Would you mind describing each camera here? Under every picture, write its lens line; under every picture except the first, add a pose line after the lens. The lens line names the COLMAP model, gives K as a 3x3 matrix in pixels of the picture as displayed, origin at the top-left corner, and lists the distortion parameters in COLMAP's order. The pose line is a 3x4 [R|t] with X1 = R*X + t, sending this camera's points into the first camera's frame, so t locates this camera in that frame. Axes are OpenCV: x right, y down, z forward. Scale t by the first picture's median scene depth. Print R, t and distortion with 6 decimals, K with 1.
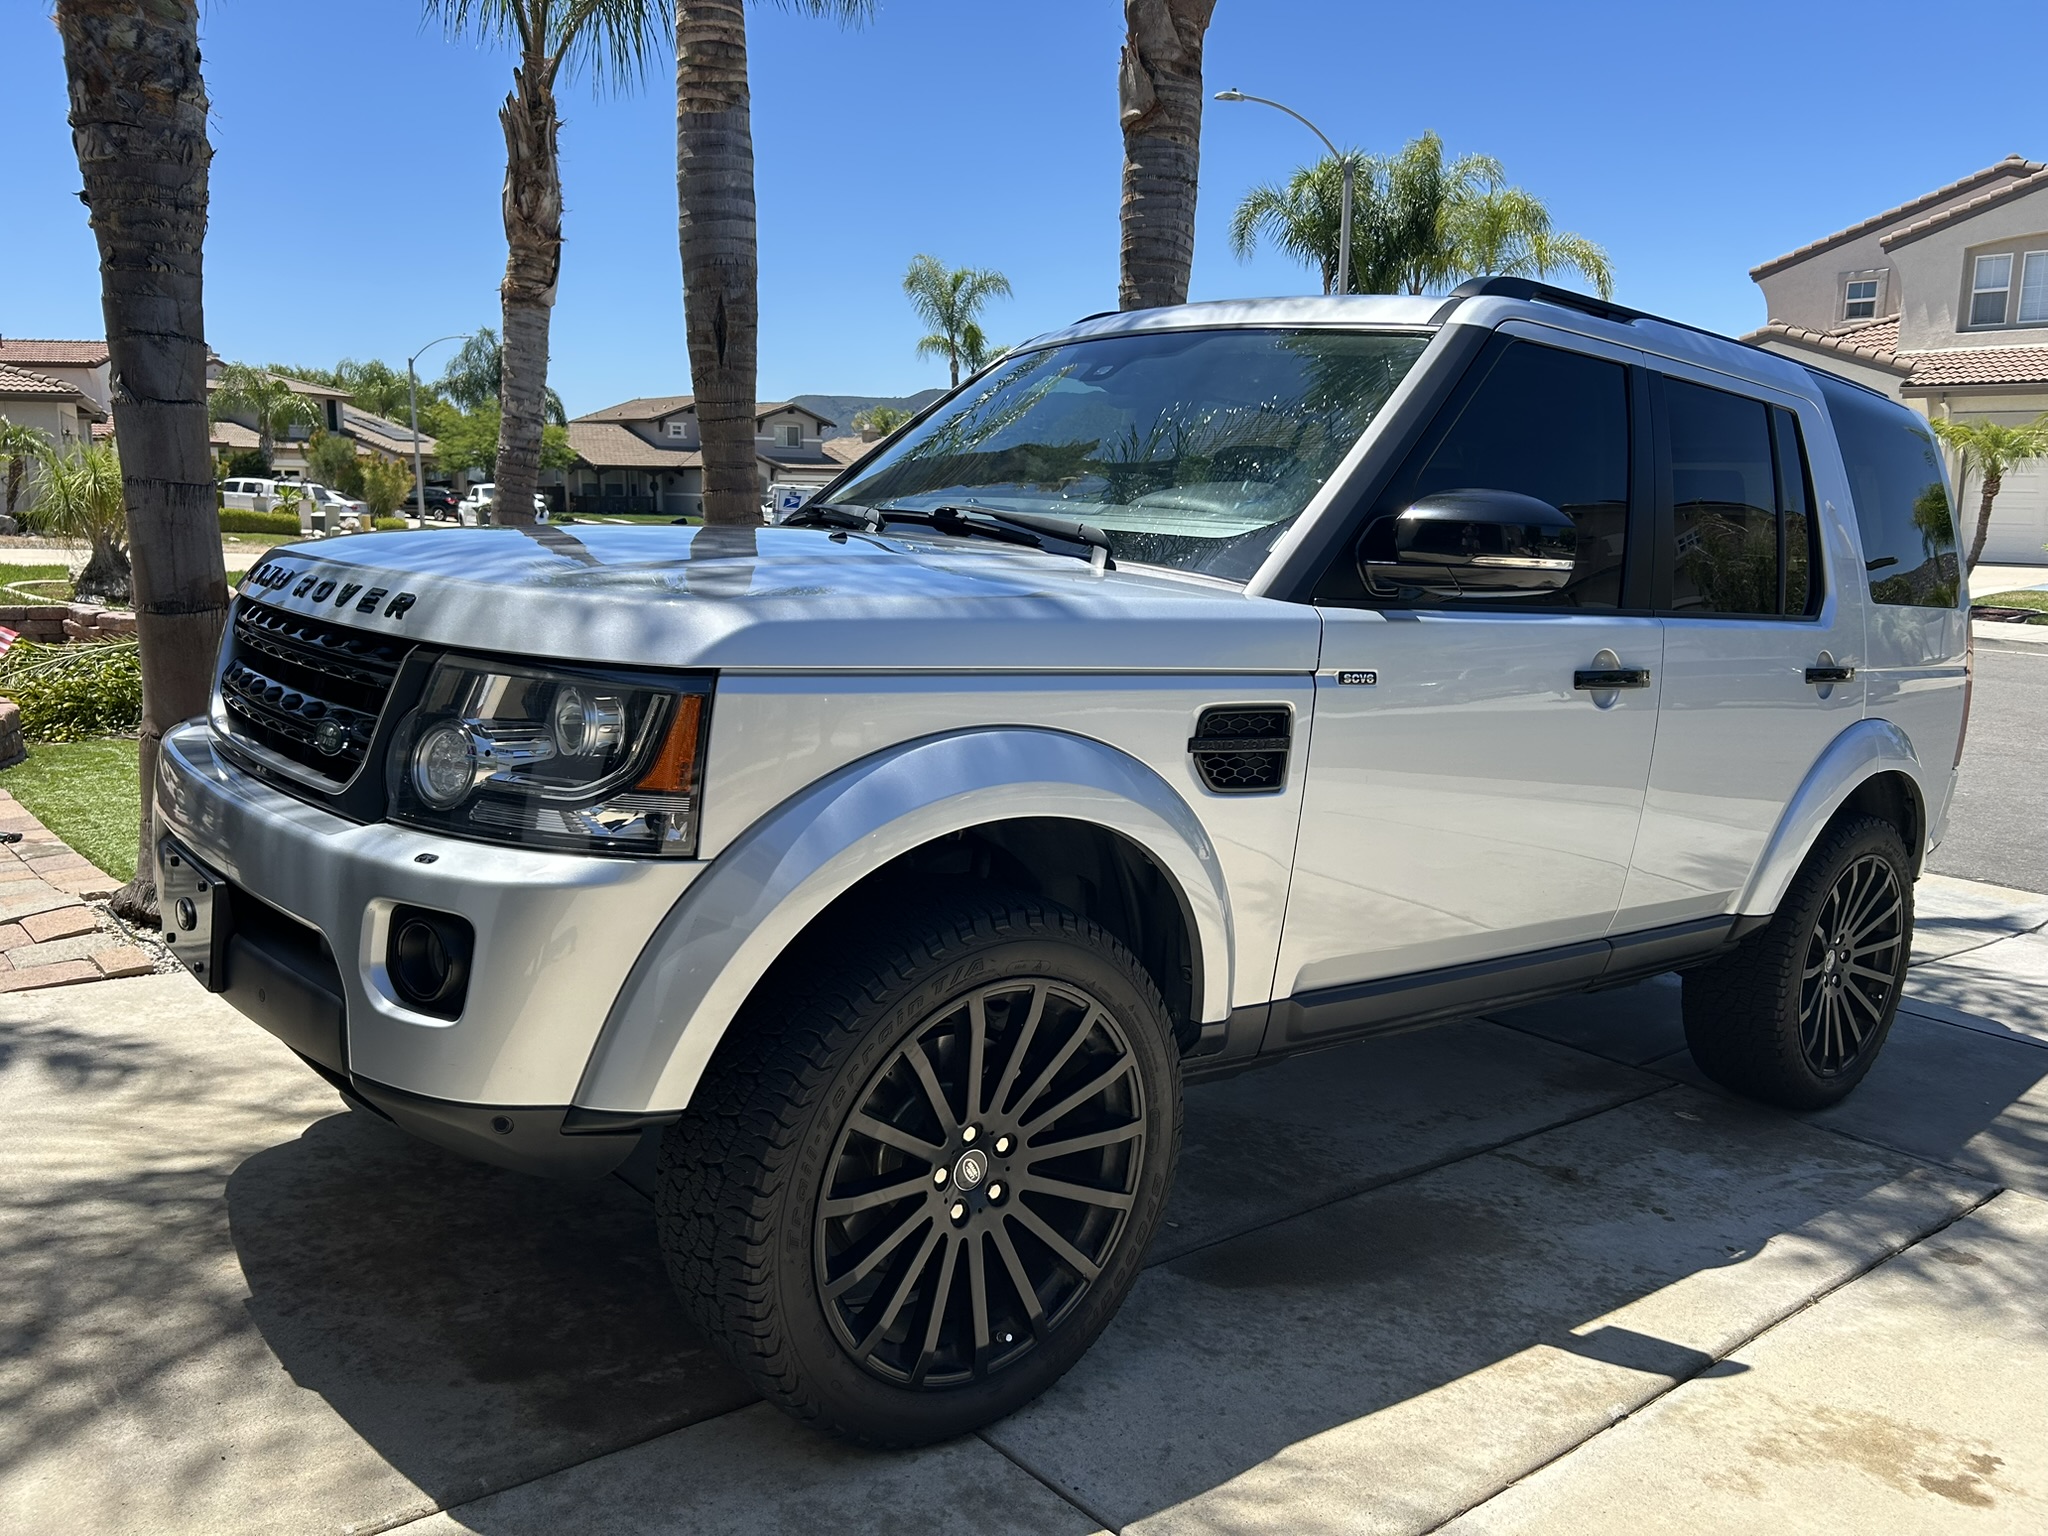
lens RADIAL K [[1553.1, 0, 1034.7], [0, 1553.1, 768.2], [0, 0, 1]] dist [0.037543, -0.041903]
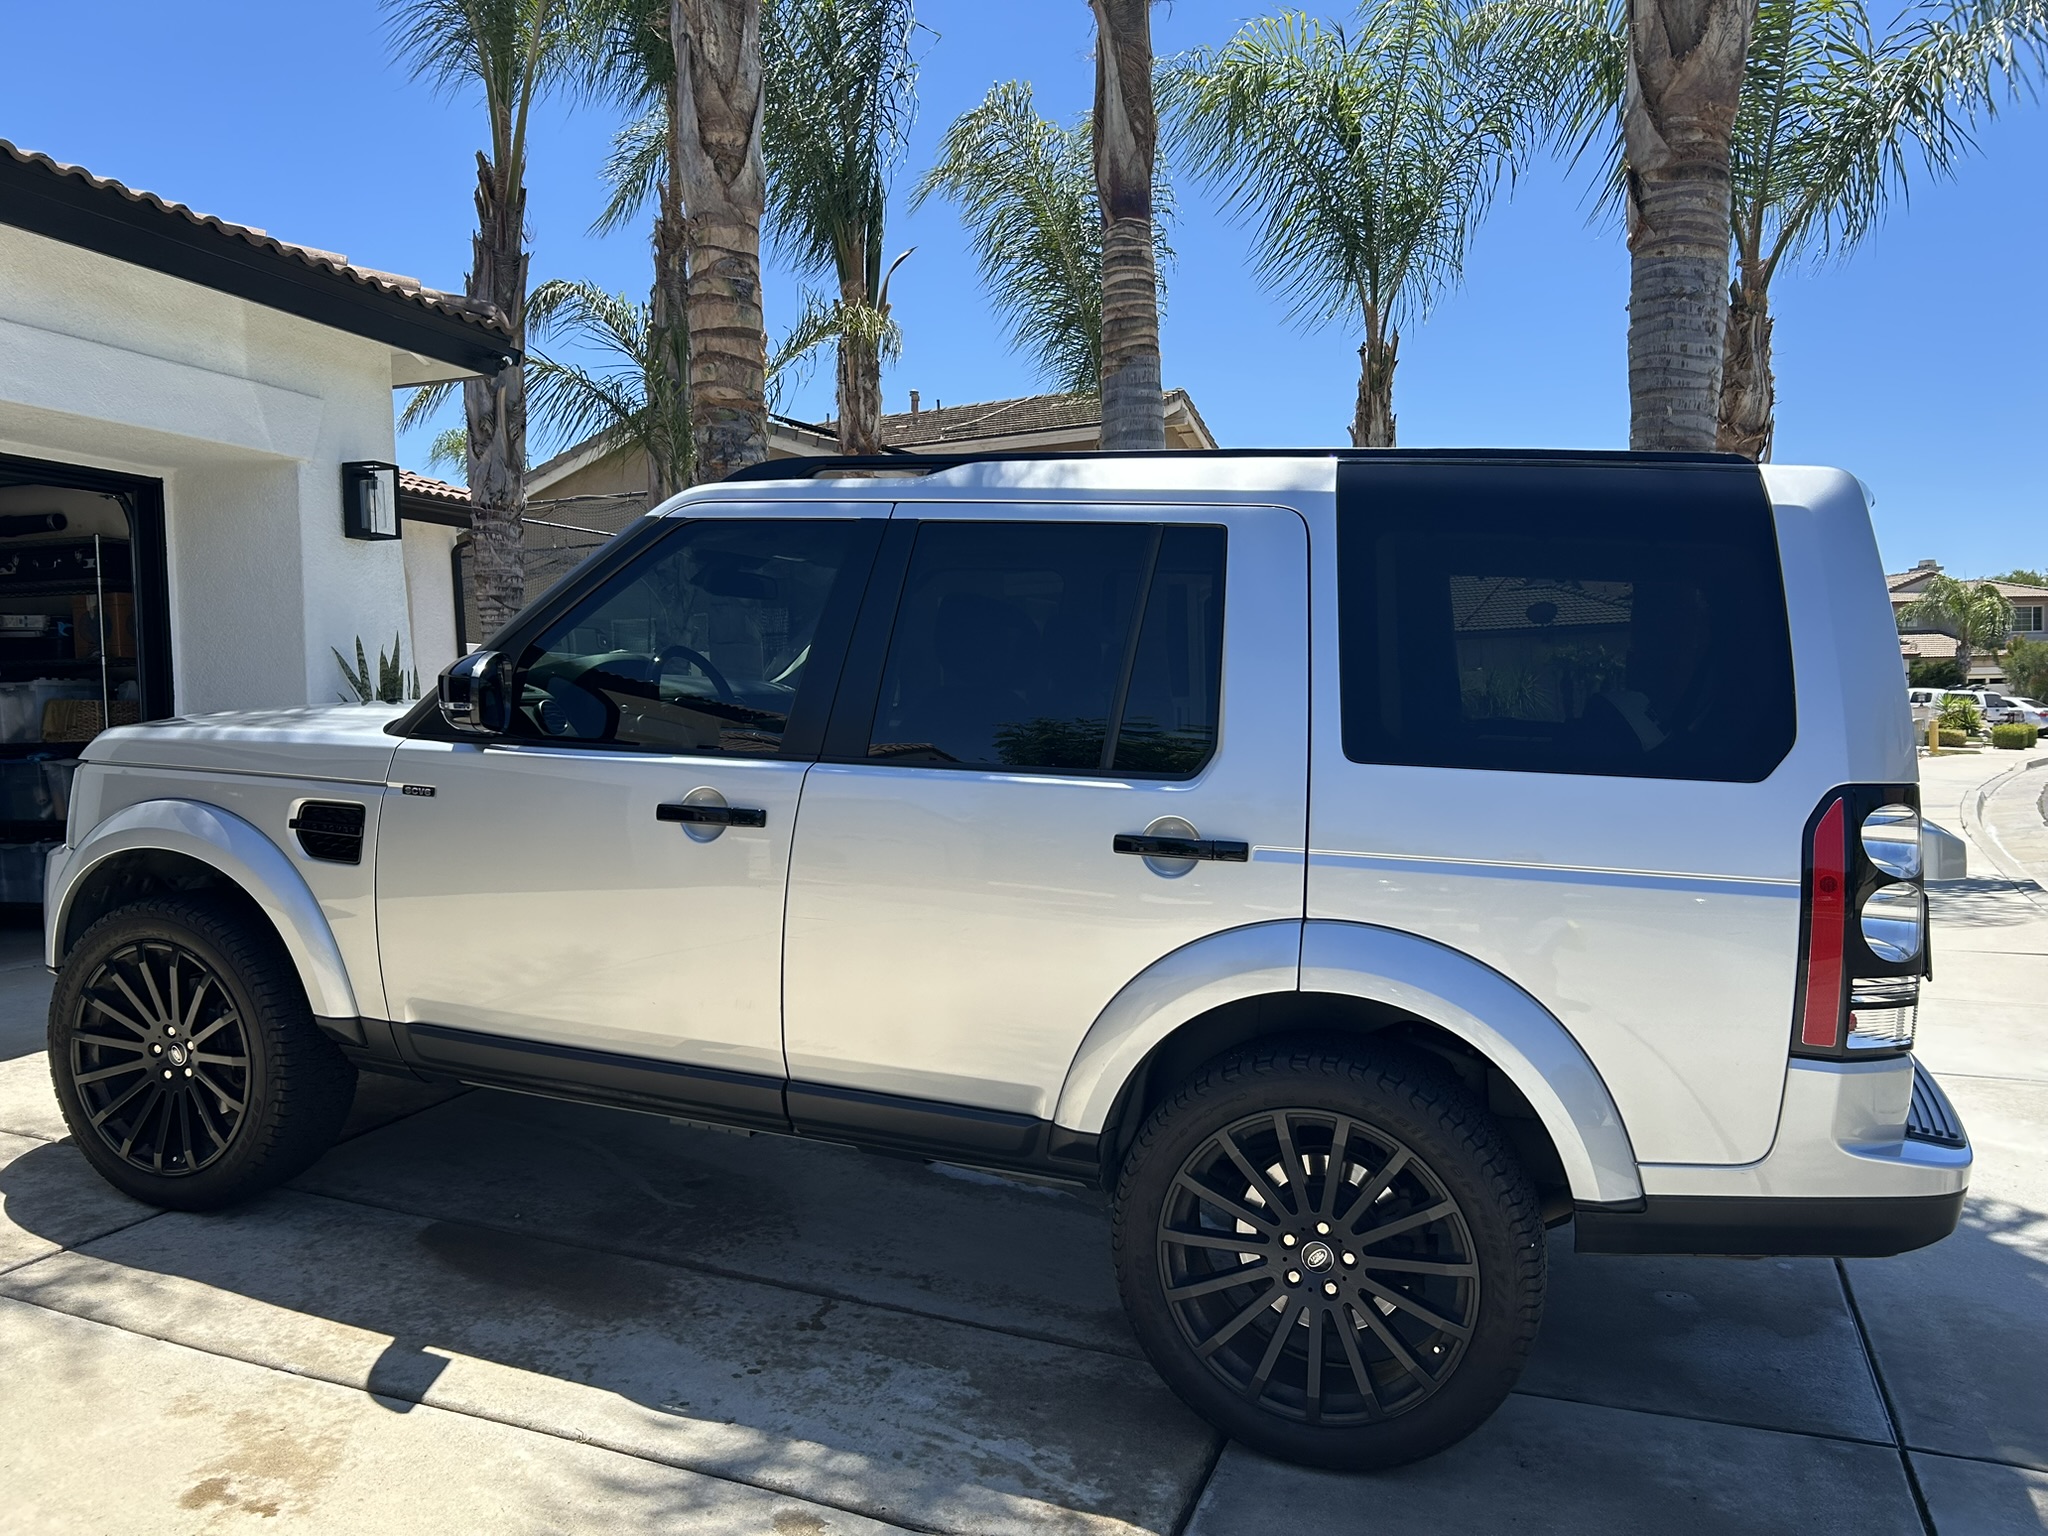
lens RADIAL K [[1553.1, 0, 1034.7], [0, 1553.1, 768.2], [0, 0, 1]] dist [0.037543, -0.041903]
pose [[0.487463, 0.006443, -0.873120, 1.298917], [-0.124698, 0.990236, -0.062312, -0.046489], [0.864194, 0.139251, 0.483506, 0.619156]]
